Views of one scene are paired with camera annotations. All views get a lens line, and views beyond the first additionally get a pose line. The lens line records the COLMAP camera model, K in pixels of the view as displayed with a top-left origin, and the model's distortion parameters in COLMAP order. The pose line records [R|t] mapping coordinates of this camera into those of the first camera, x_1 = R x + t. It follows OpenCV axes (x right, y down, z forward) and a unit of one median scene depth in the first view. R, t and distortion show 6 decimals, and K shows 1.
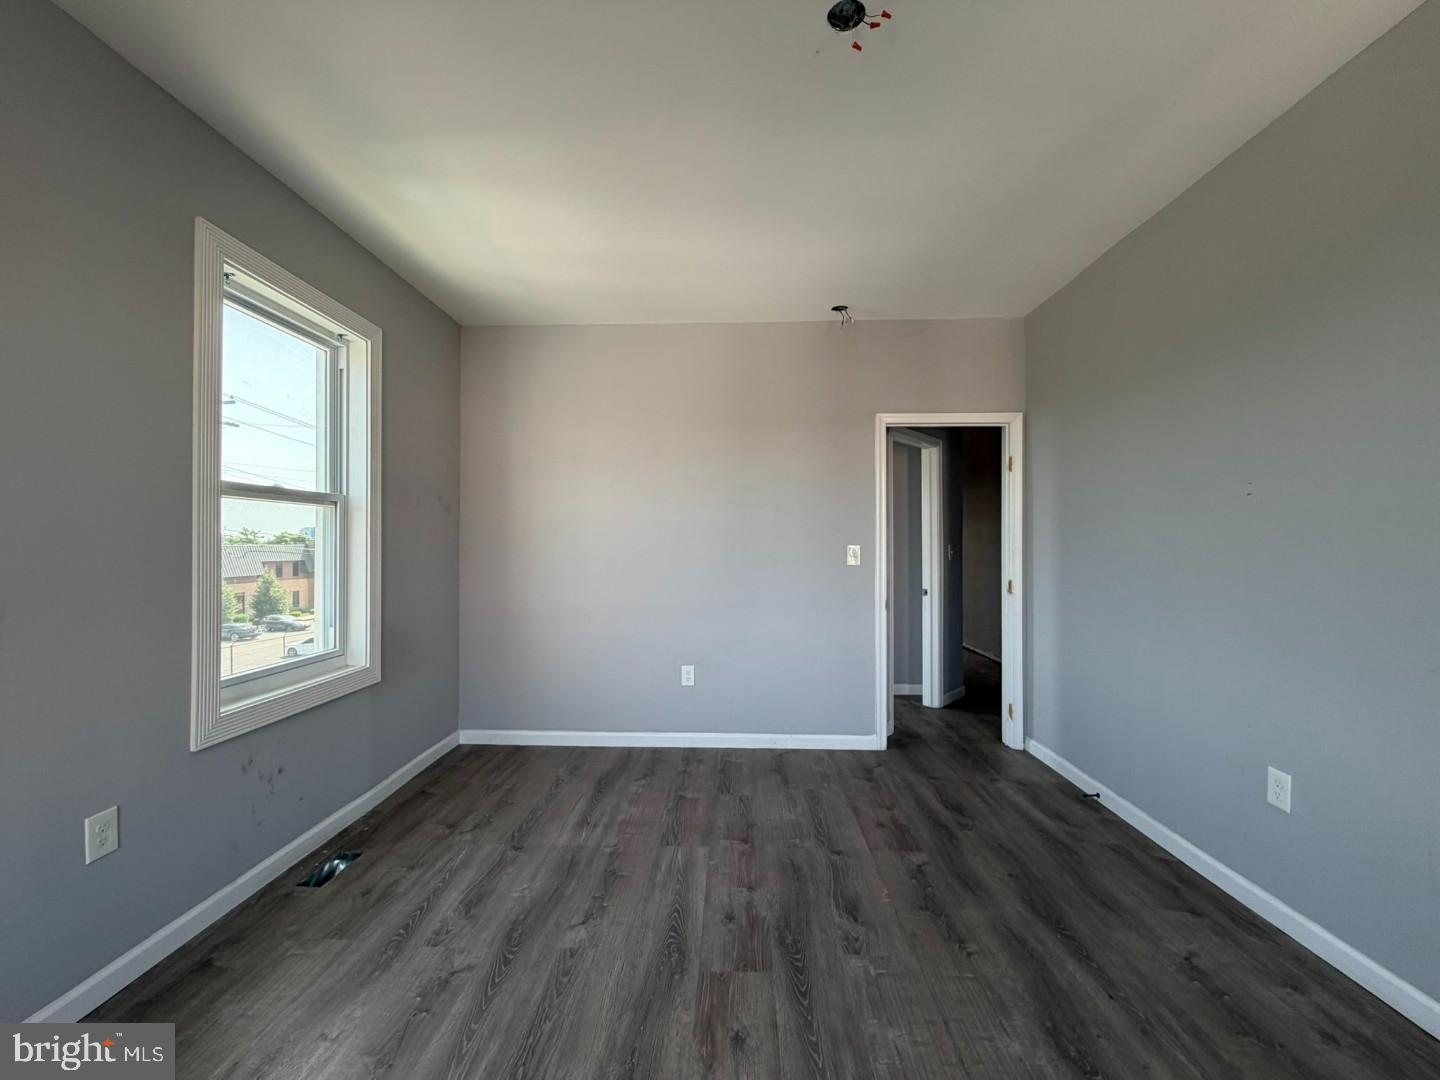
lens RADIAL K [[575.6, 0, 715.5], [0, 575.6, 542.2], [0, 0, 1]] dist [0.000339, 0.000203]
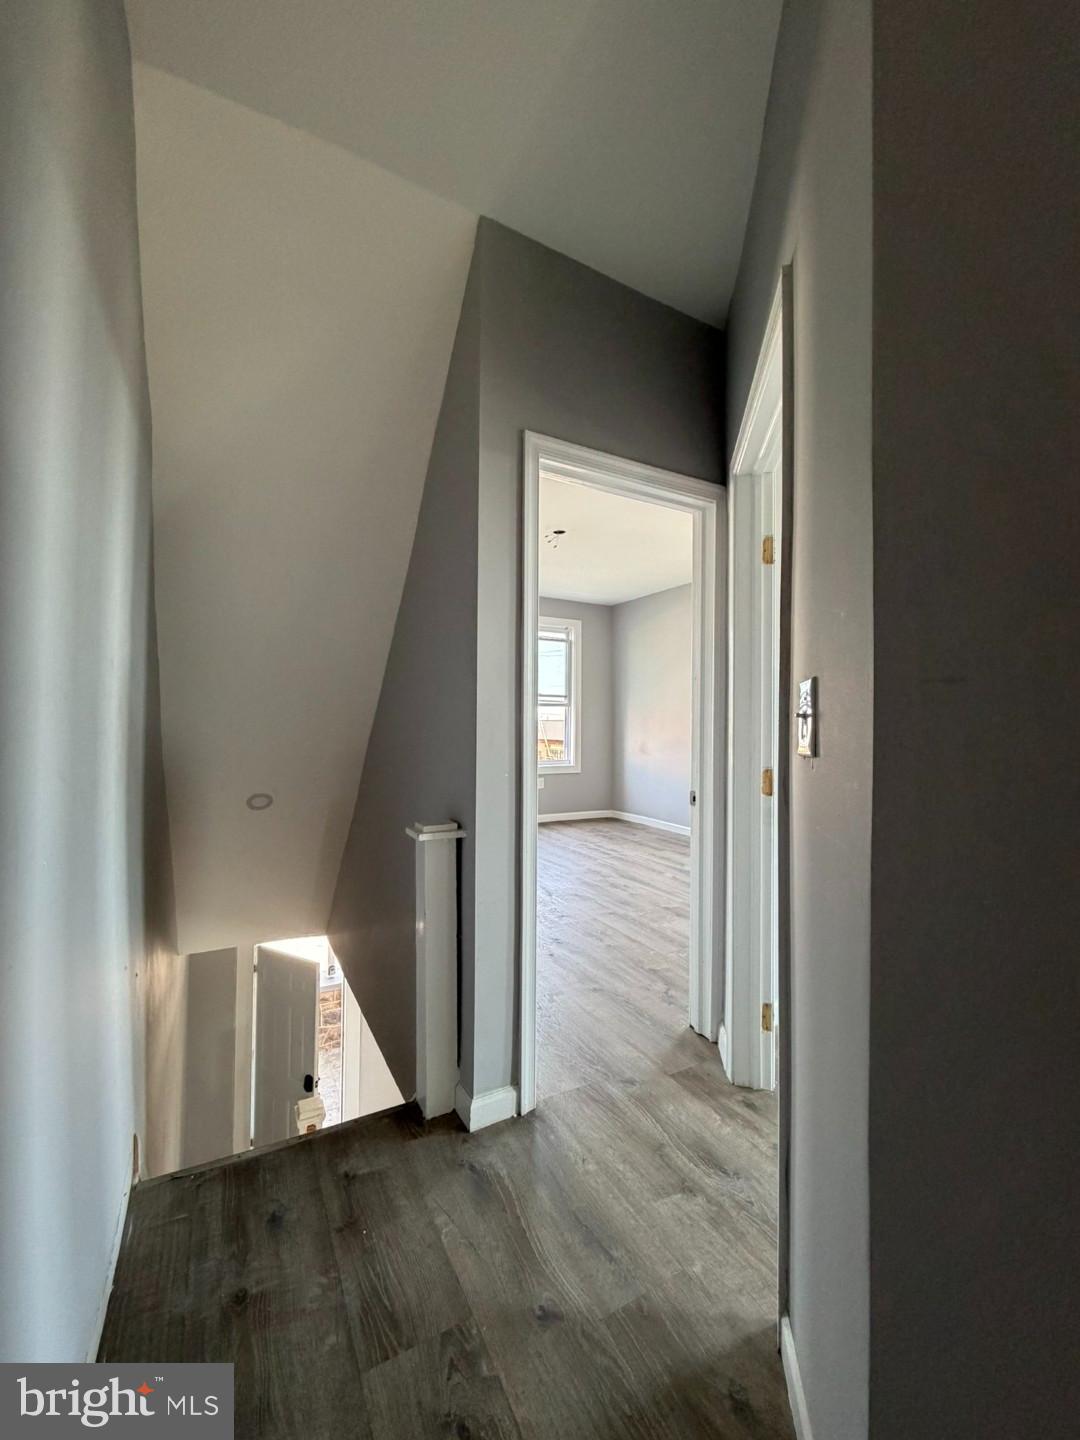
lens RADIAL K [[575.7, 0, 537.0], [0, 575.7, 714.3], [0, 0, 1]] dist [0.000841, -0.000081]
pose [[-0.858534, -0.010964, -0.512639, 1.259609], [-0.003975, 0.999884, -0.014727, 0.040659], [0.512741, -0.010606, -0.858478, 2.386108]]
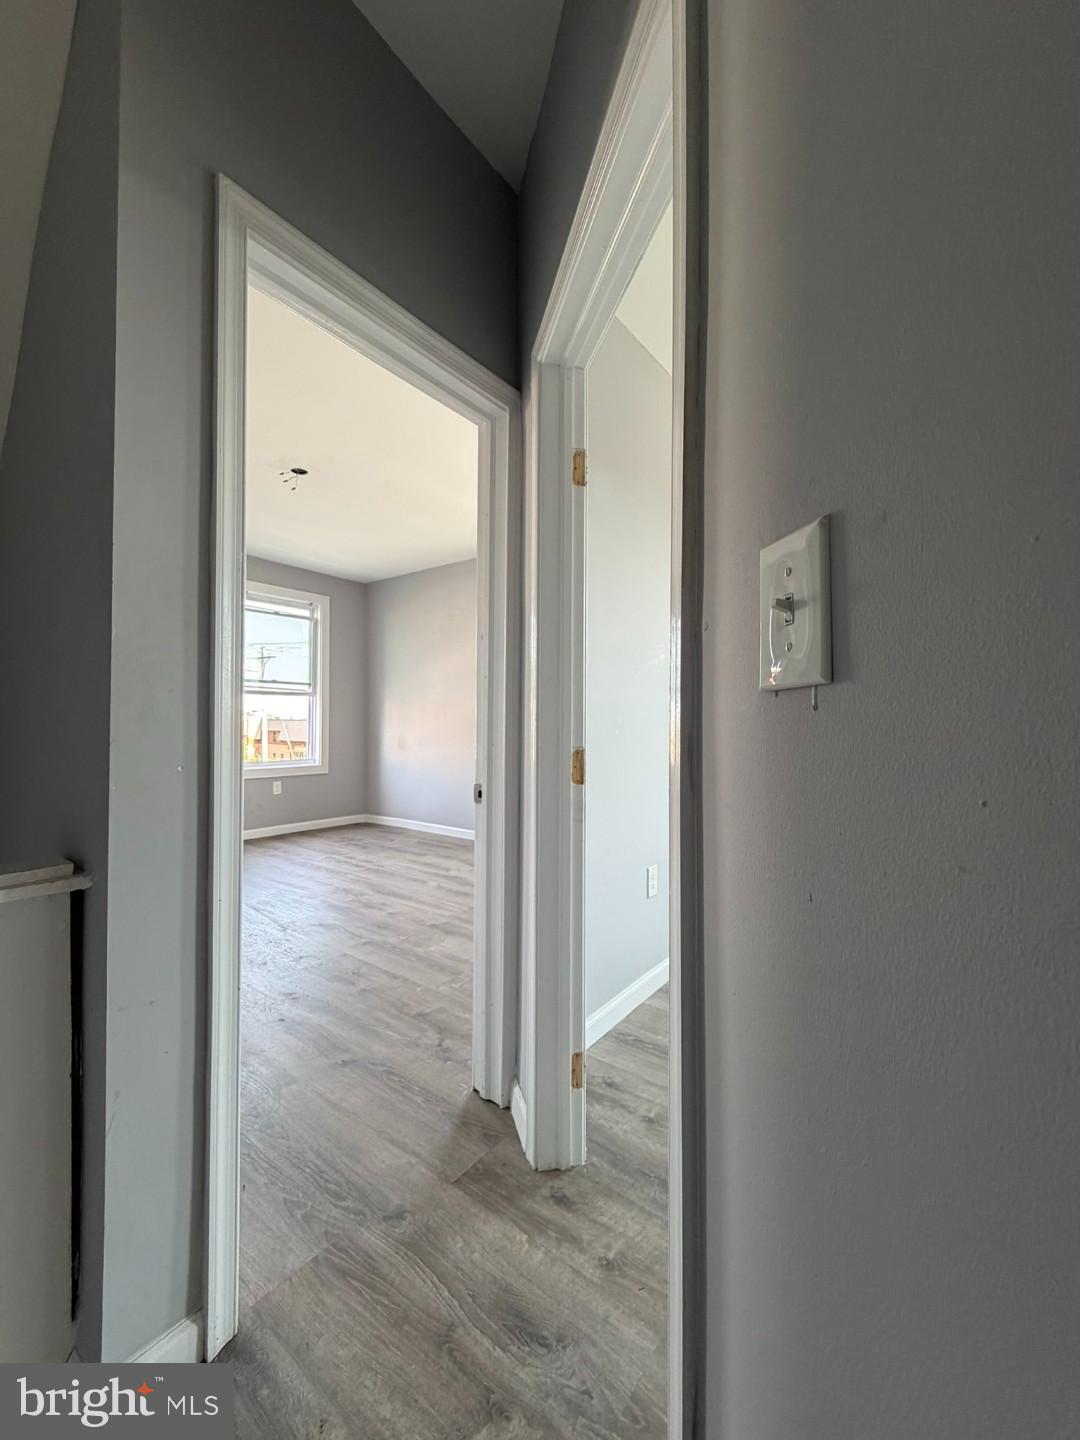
lens RADIAL K [[575.7, 0, 537.0], [0, 575.7, 714.3], [0, 0, 1]] dist [0.000841, -0.000081]
pose [[-0.573884, -0.012593, -0.818840, 1.094260], [0.000152, 0.999880, -0.015484, 0.077717], [0.818936, -0.009010, -0.573813, 2.165347]]
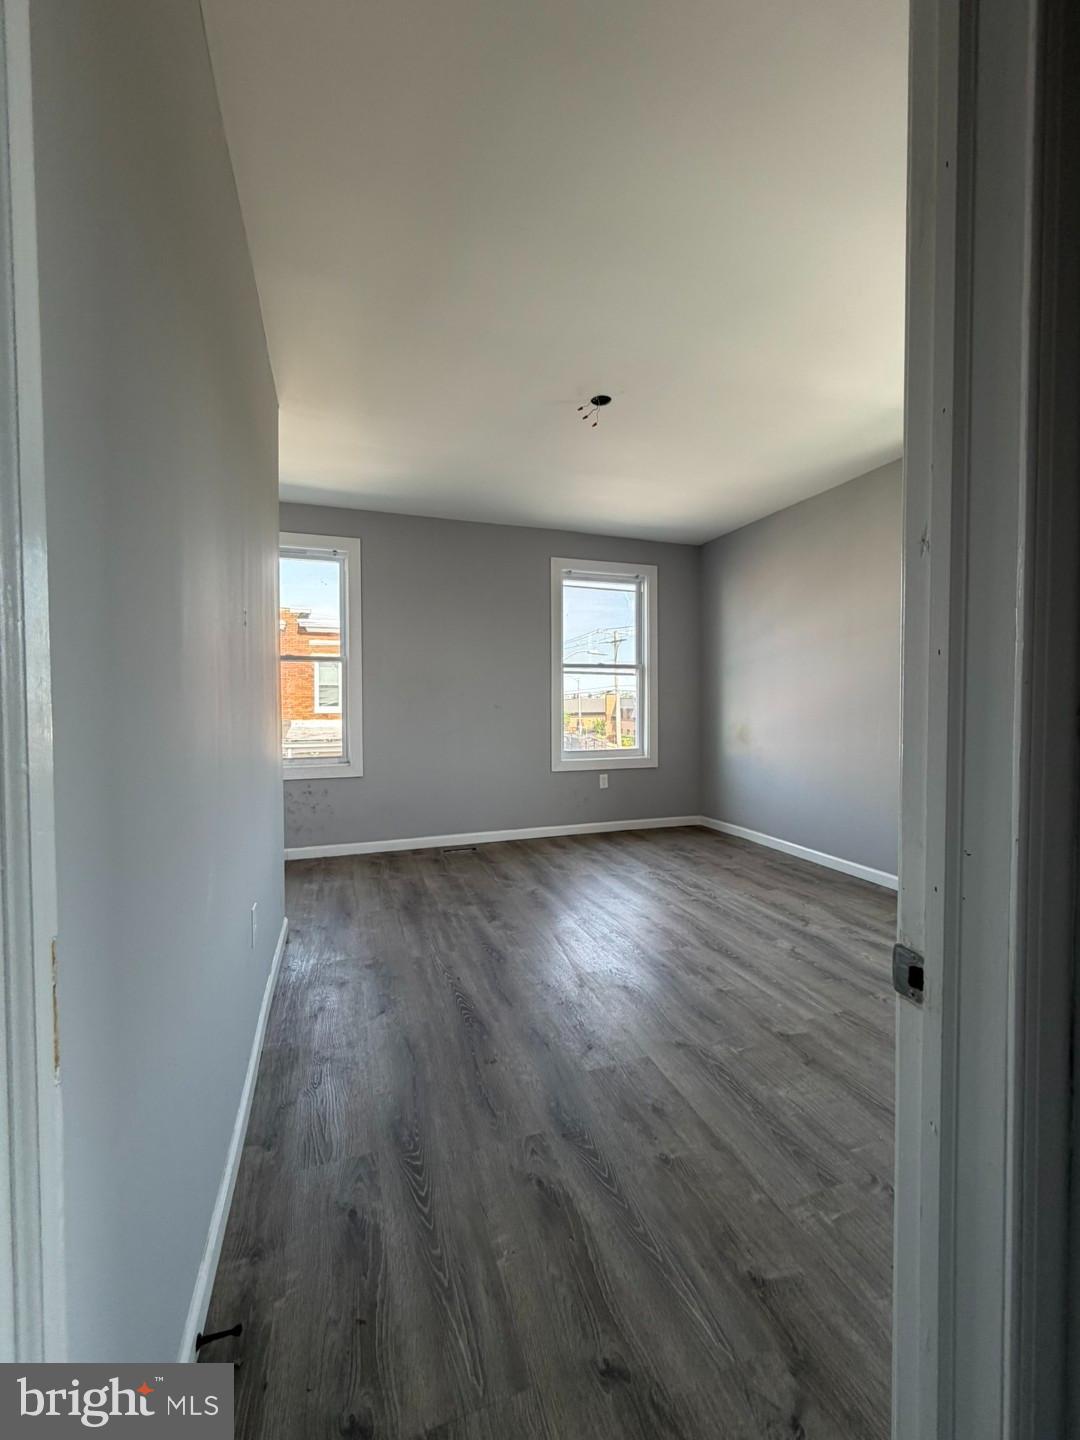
lens RADIAL K [[575.6, 0, 538.4], [0, 575.6, 714.7], [0, 0, 1]] dist [0.000339, 0.000203]
pose [[-0.930540, 0.017010, -0.365796, 0.763747], [0.009580, 0.999709, 0.022119, 0.036192], [0.366066, 0.017078, -0.930432, 1.838854]]
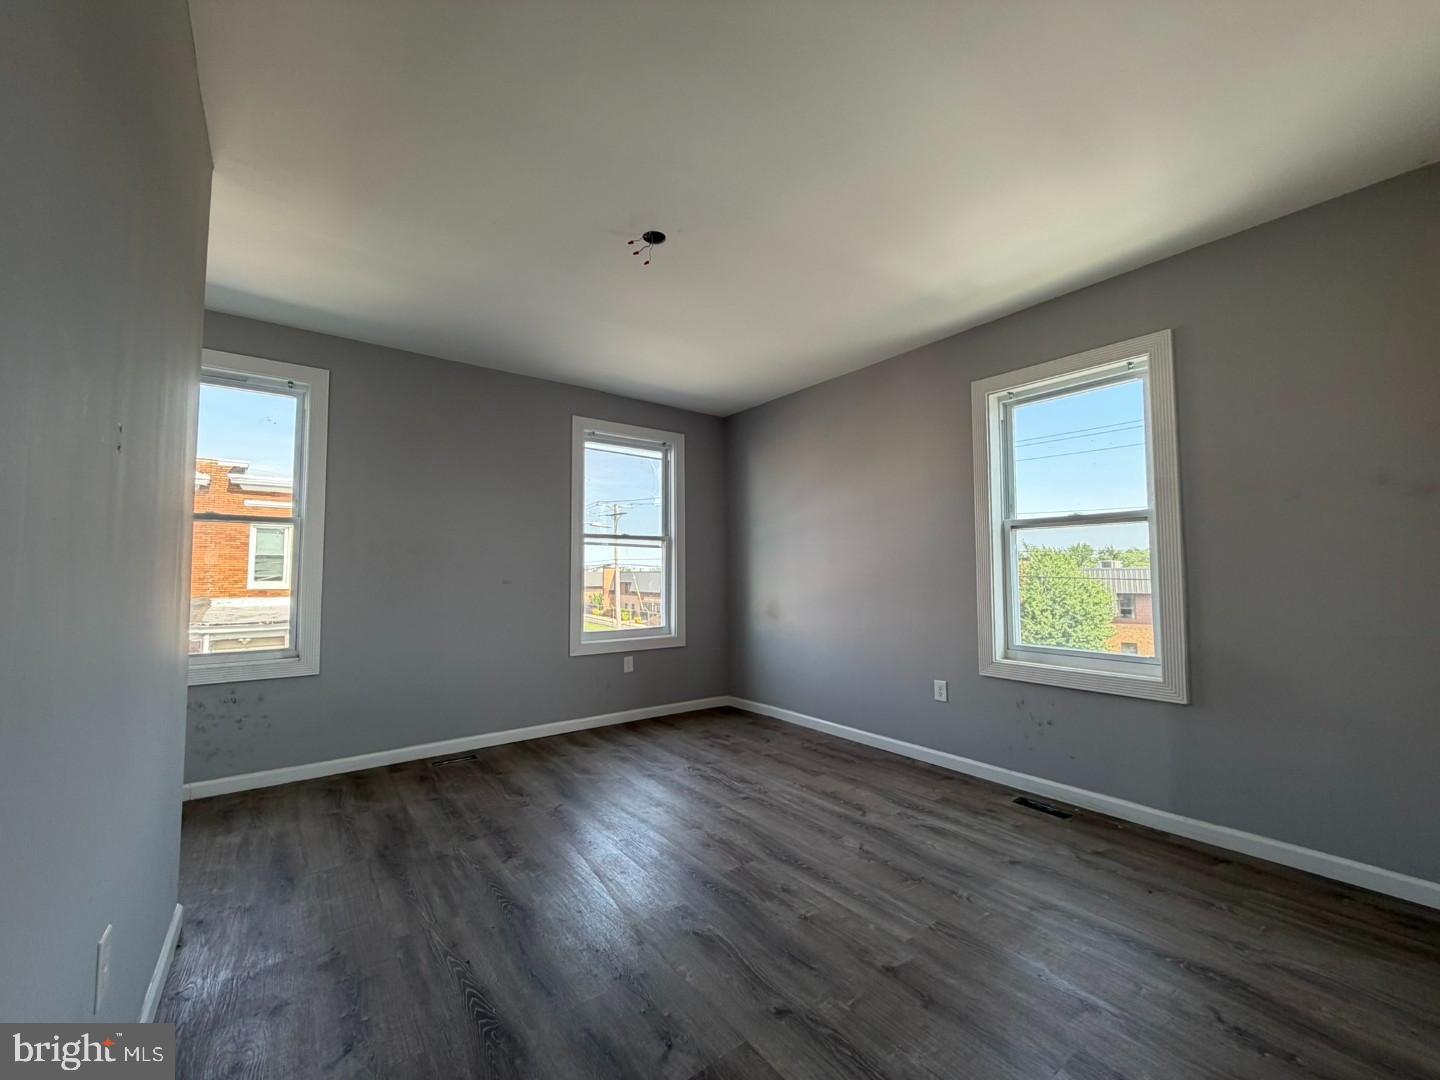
lens RADIAL K [[575.6, 0, 715.5], [0, 575.6, 542.2], [0, 0, 1]] dist [0.000339, 0.000203]
pose [[-0.773997, -0.027256, -0.632602, 0.765921], [0.009438, 0.998466, -0.054567, 0.032218], [0.633119, -0.048205, -0.772552, 1.615034]]
